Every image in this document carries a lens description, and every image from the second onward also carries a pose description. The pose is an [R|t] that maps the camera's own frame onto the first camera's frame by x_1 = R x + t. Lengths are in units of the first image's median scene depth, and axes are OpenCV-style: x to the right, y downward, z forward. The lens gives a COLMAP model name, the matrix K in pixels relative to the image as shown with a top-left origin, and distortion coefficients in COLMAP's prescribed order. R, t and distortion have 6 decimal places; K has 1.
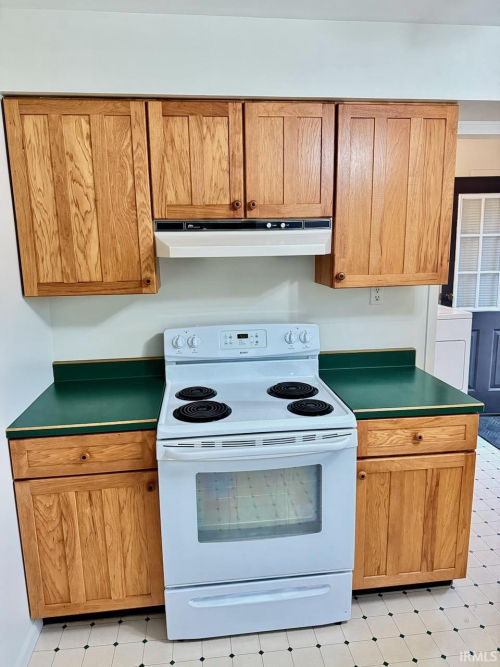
lens RADIAL K [[470.1, 0, 250.0], [0, 470.1, 333.5], [0, 0, 1]] dist [0.039377, -0.056380]
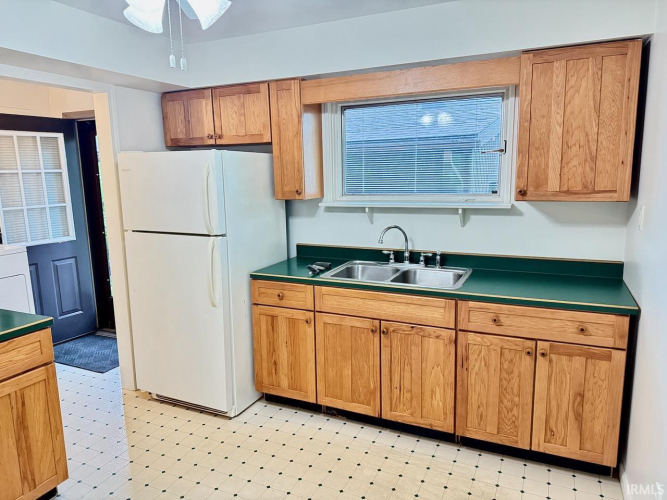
lens RADIAL K [[471.6, 0, 333.5], [0, 471.6, 250.0], [0, 0, 1]] dist [0.000760, -0.005313]
pose [[0.517052, -0.133307, 0.845510, -0.084957], [0.172094, 0.983817, 0.049873, 0.049608], [-0.838476, 0.119720, 0.531625, -0.170323]]
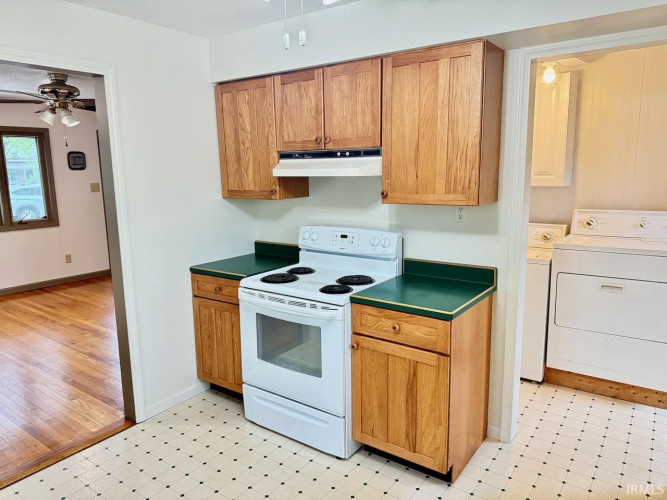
lens RADIAL K [[471.4, 0, 333.5], [0, 471.4, 250.0], [0, 0, 1]] dist [0.103019, -0.140989]
pose [[0.736895, 0.120767, -0.665132, 0.997490], [-0.123936, 0.991371, 0.042694, -0.011060], [0.664549, 0.050973, 0.745504, -0.020868]]
